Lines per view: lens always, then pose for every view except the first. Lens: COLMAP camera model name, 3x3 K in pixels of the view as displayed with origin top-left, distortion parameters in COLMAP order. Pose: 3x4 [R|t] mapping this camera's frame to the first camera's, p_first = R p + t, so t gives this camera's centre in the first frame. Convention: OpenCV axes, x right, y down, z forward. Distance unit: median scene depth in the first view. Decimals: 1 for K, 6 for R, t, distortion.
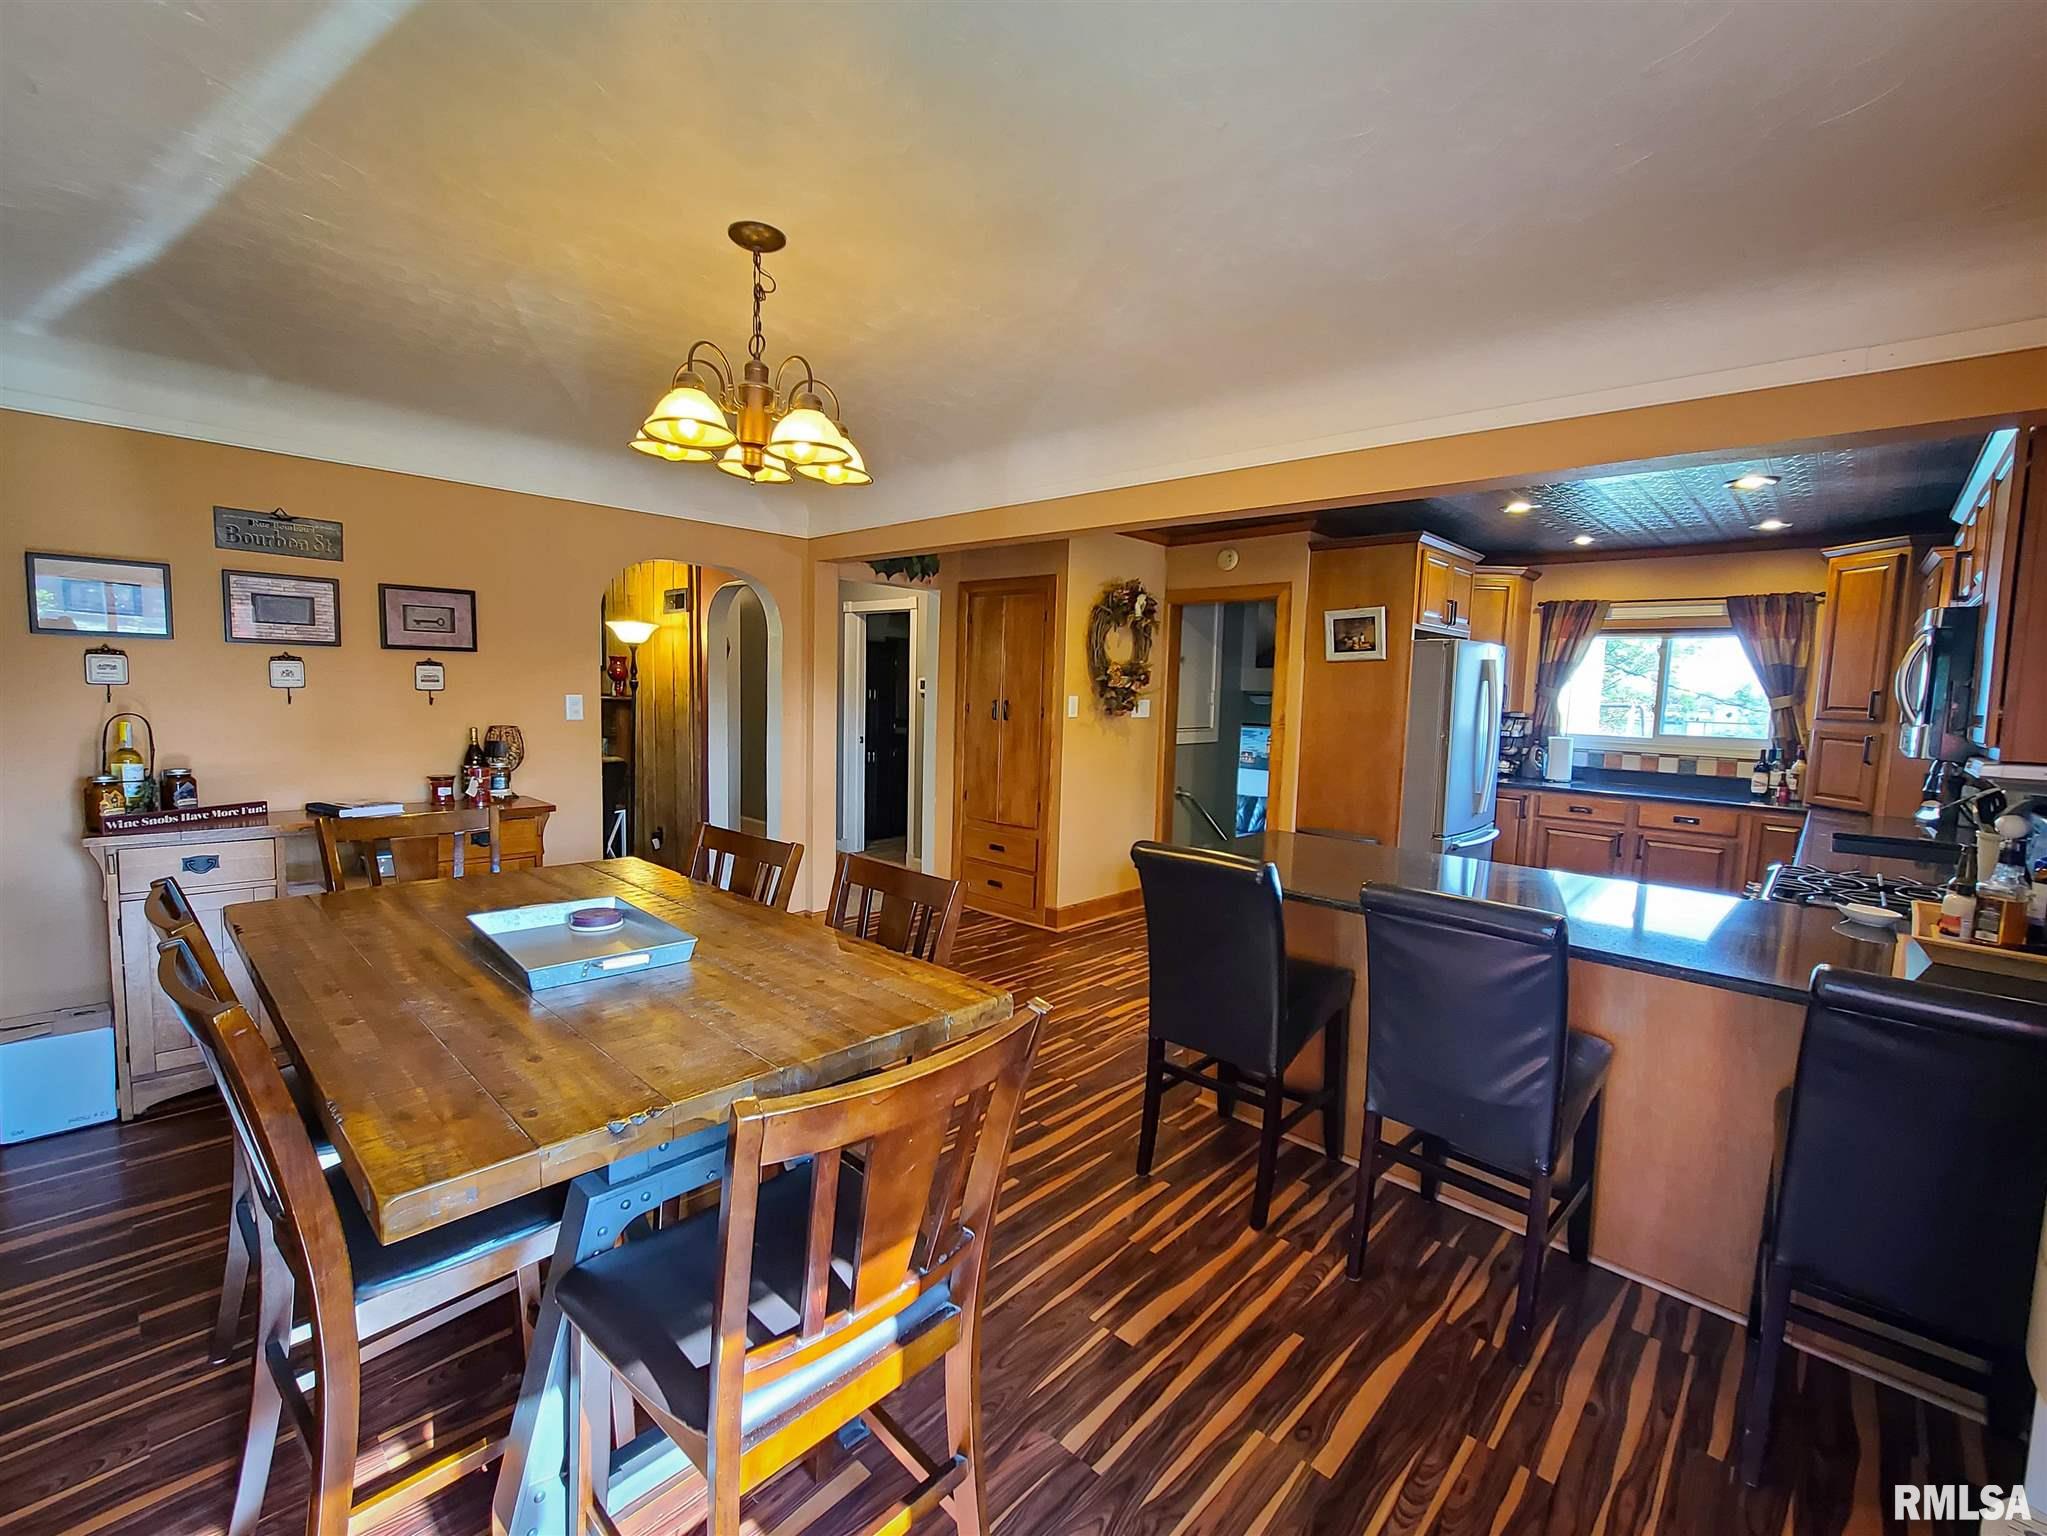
lens RADIAL K [[844.1, 0, 1018.5], [0, 844.1, 762.3], [0, 0, 1]] dist [0.001401, 0.000201]
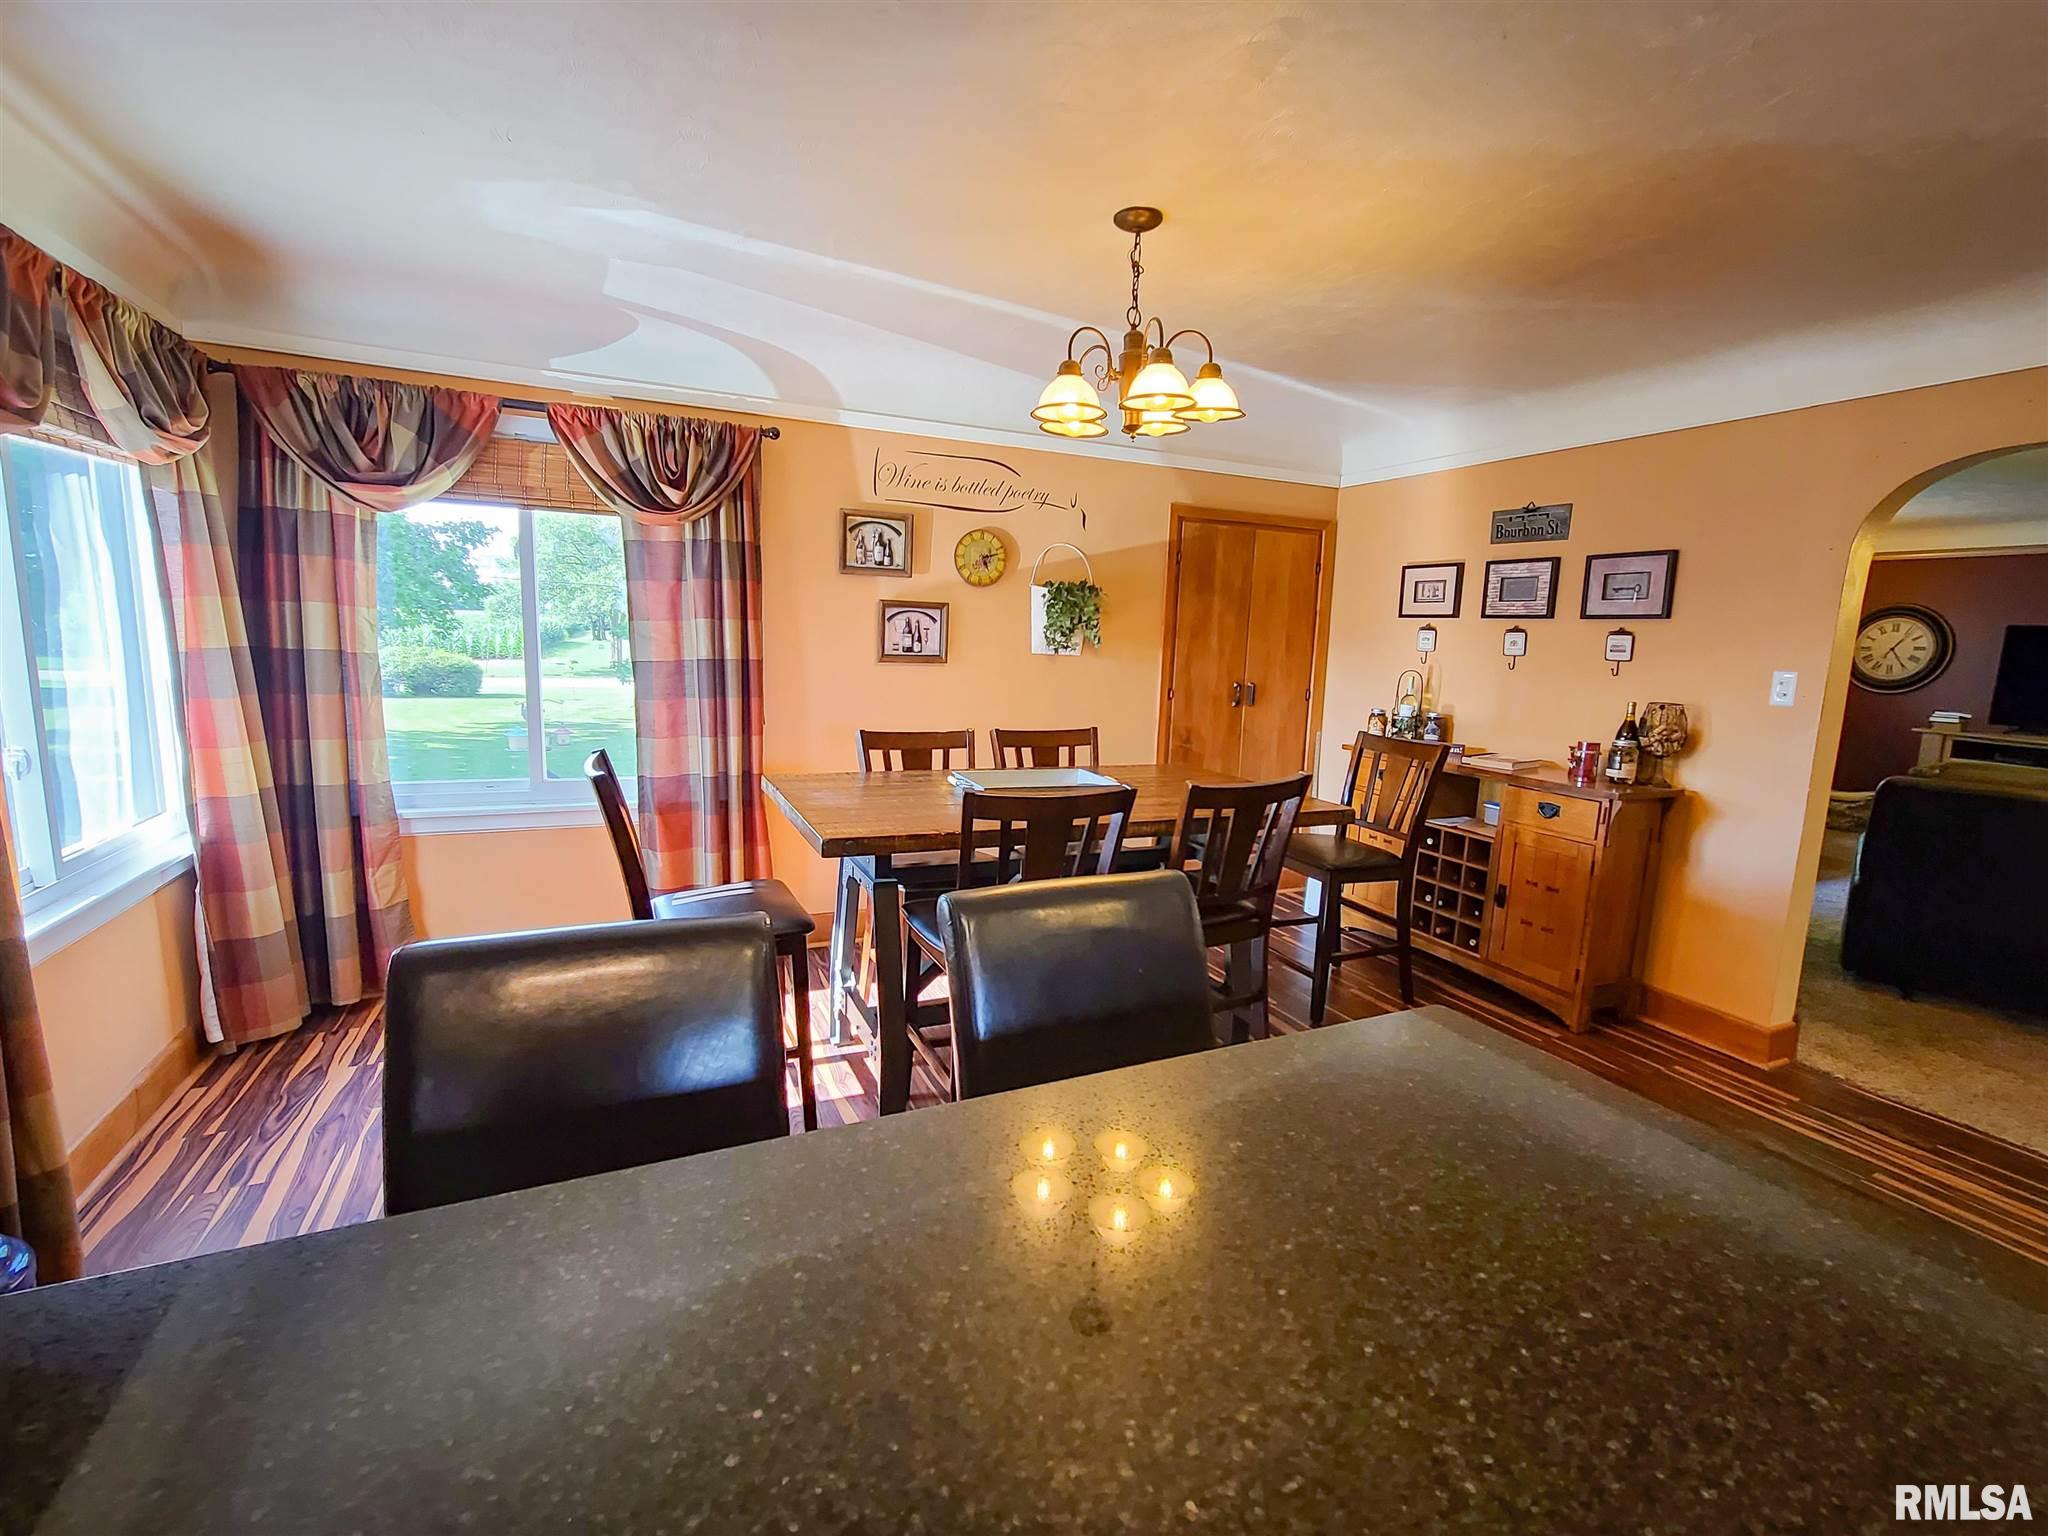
lens RADIAL K [[855.6, 0, 1027.5], [0, 855.6, 763.8], [0, 0, 1]] dist [0.010667, 0.000116]
pose [[-0.375339, 0.101729, -0.921288, 0.511272], [-0.133178, 0.977726, 0.162219, -0.043541], [0.917270, 0.183583, -0.353431, 0.816126]]
